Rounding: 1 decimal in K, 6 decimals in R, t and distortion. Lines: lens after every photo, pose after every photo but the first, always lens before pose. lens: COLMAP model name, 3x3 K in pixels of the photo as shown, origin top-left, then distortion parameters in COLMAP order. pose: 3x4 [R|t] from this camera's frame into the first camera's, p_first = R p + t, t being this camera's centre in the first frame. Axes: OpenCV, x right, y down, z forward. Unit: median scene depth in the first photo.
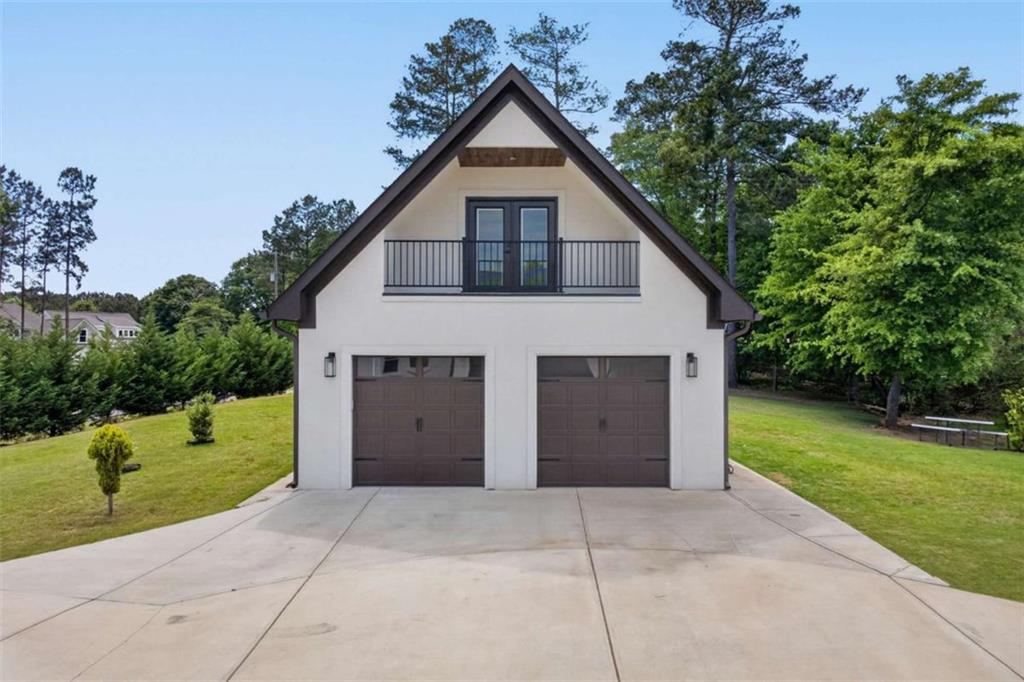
lens RADIAL K [[722.4, 0, 477.6], [0, 722.4, 340.9], [0, 0, 1]] dist [-0.002713, -0.005767]
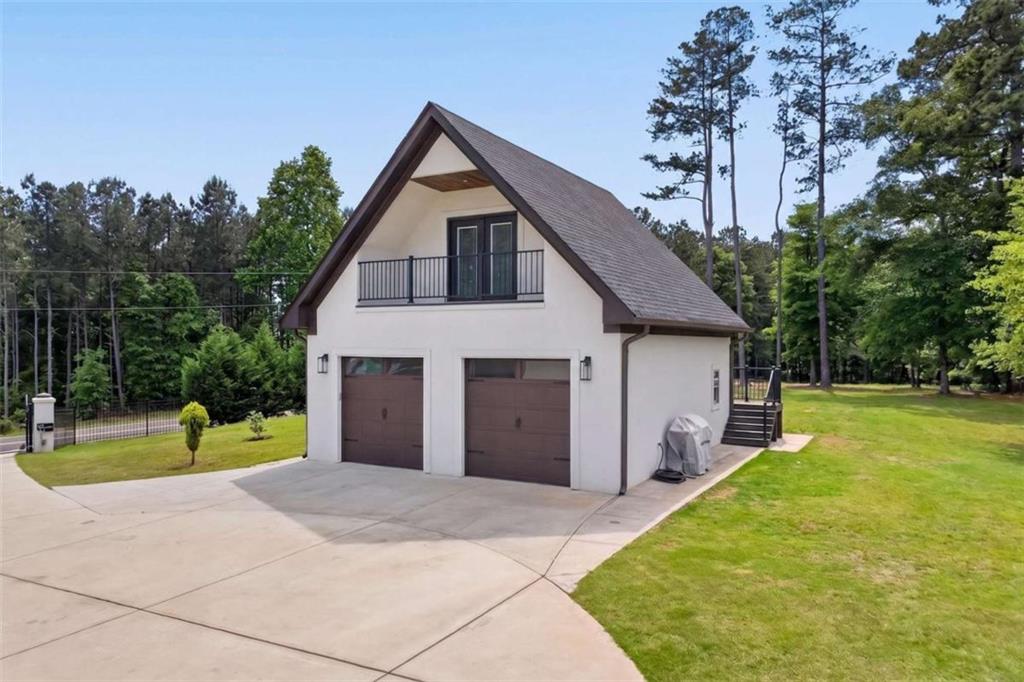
lens RADIAL K [[722.4, 0, 477.6], [0, 722.4, 340.9], [0, 0, 1]] dist [-0.002713, -0.005767]
pose [[0.857176, -0.003021, -0.515014, 0.670680], [-0.000468, 0.999978, -0.006644, 0.001614], [0.515023, 0.005936, 0.857156, 0.054757]]
